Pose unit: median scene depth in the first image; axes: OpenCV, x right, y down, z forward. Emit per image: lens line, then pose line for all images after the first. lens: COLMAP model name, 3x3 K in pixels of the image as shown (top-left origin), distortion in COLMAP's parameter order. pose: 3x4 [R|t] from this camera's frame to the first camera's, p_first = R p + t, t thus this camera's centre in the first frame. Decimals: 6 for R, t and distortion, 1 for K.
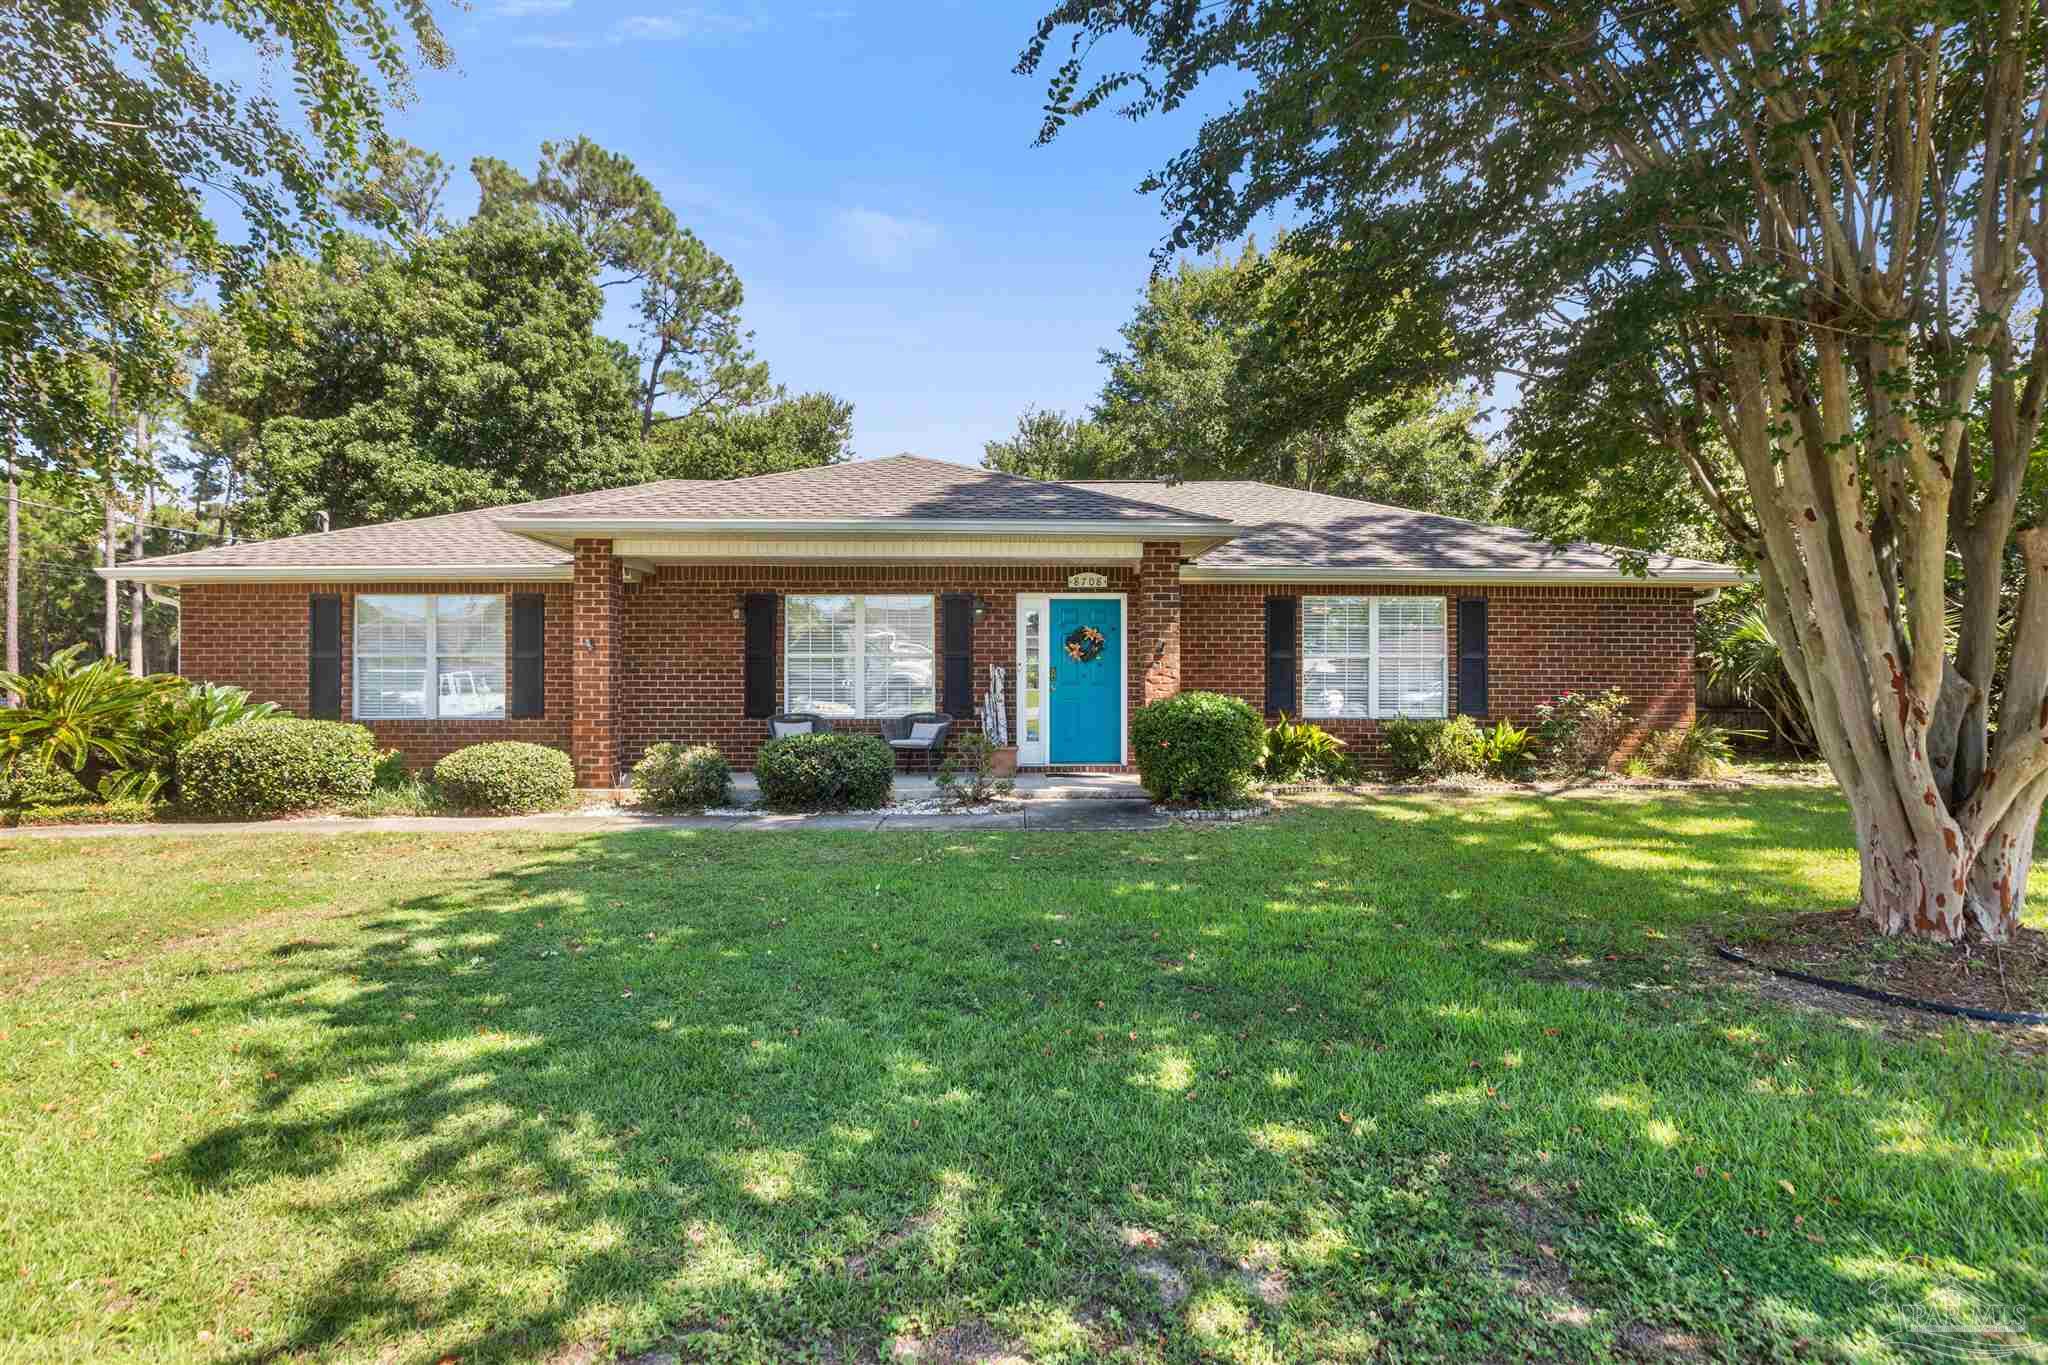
lens RADIAL K [[1003.0, 0, 1025.4], [0, 1003.0, 685.7], [0, 0, 1]] dist [-0.019421, -0.000179]
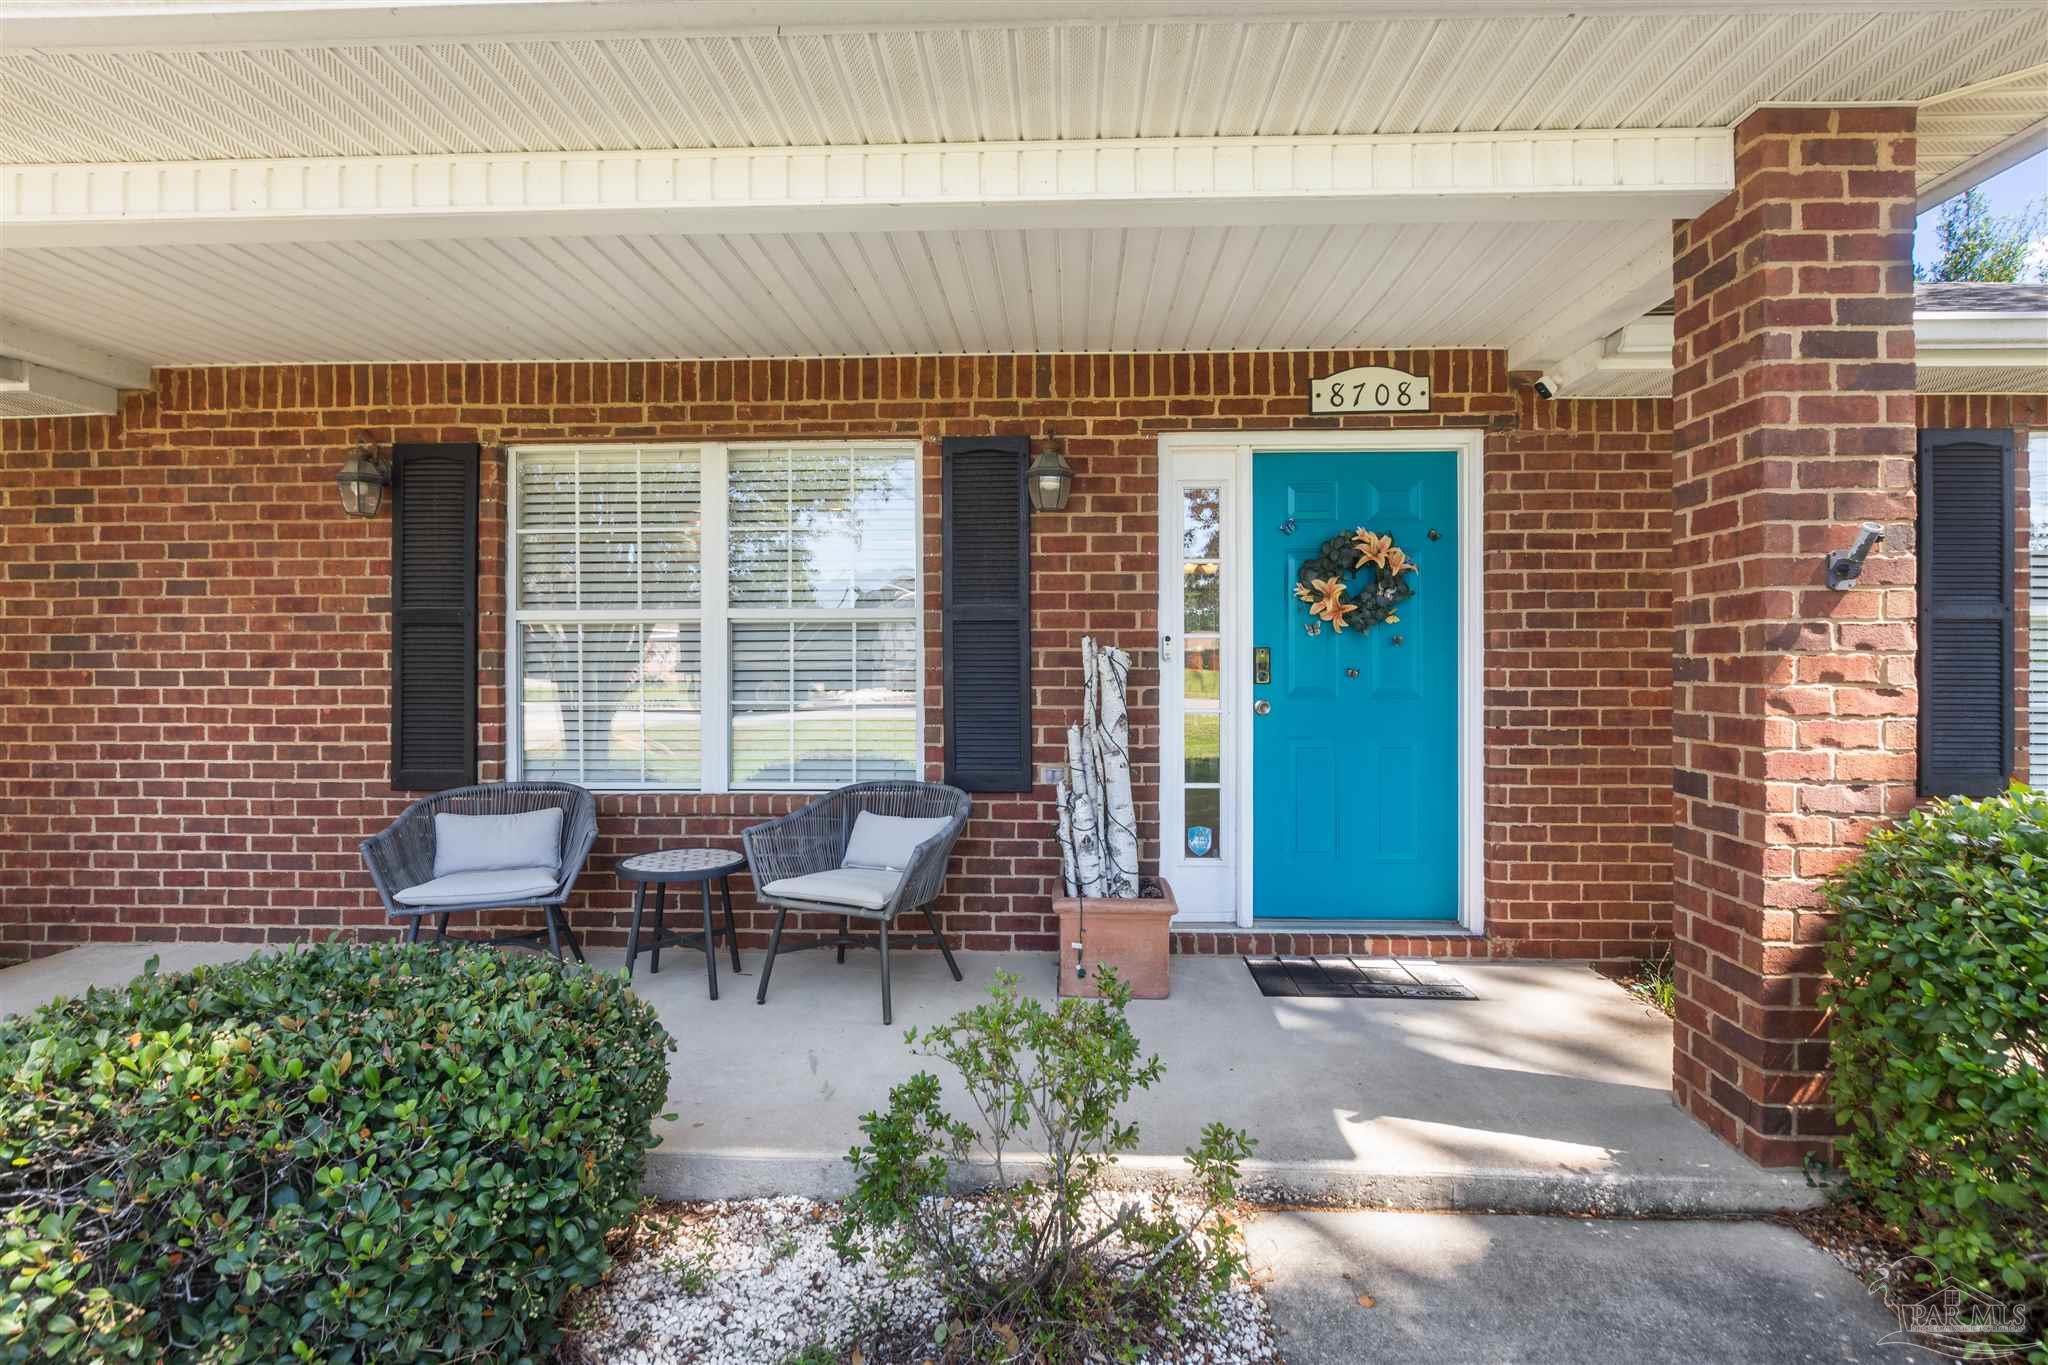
lens RADIAL K [[1003.0, 0, 1025.5], [0, 1003.0, 670.6], [0, 0, 1]] dist [-0.019421, -0.000179]
pose [[0.997840, -0.000916, -0.065691, -0.032658], [0.001309, 0.999982, 0.005940, -0.012670], [0.065685, -0.006013, 0.997822, 0.664648]]
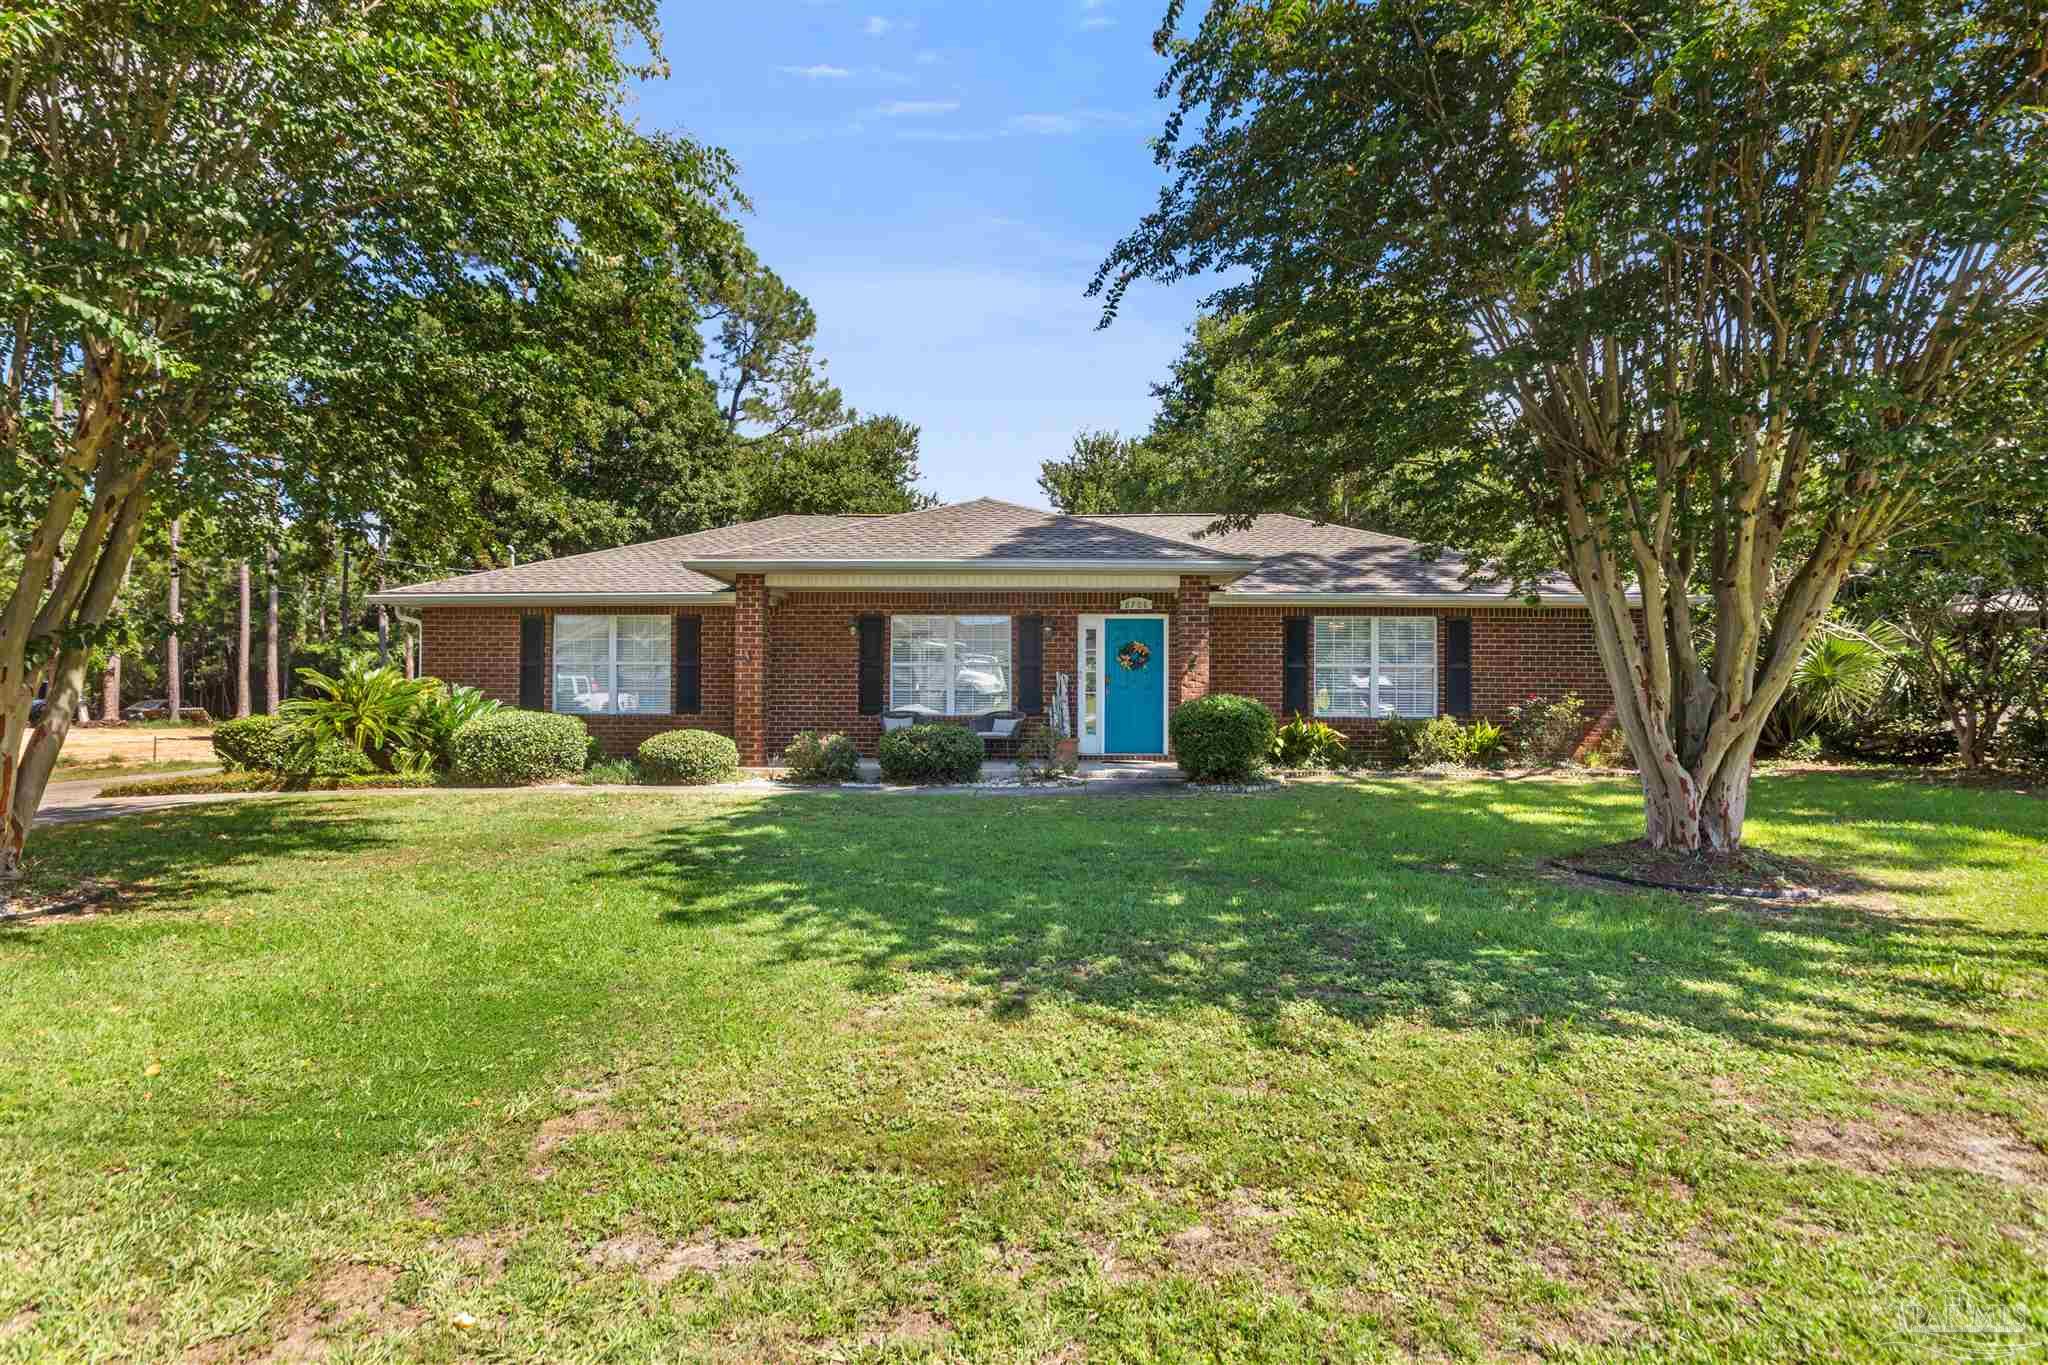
lens RADIAL K [[1003.0, 0, 1015.8], [0, 1003.0, 682.2], [0, 0, 1]] dist [-0.019421, -0.000179]
pose [[0.998028, 0.003429, -0.062677, -0.007866], [-0.004168, 0.999923, -0.011666, 0.006053], [0.062632, 0.011905, 0.997966, -0.236153]]
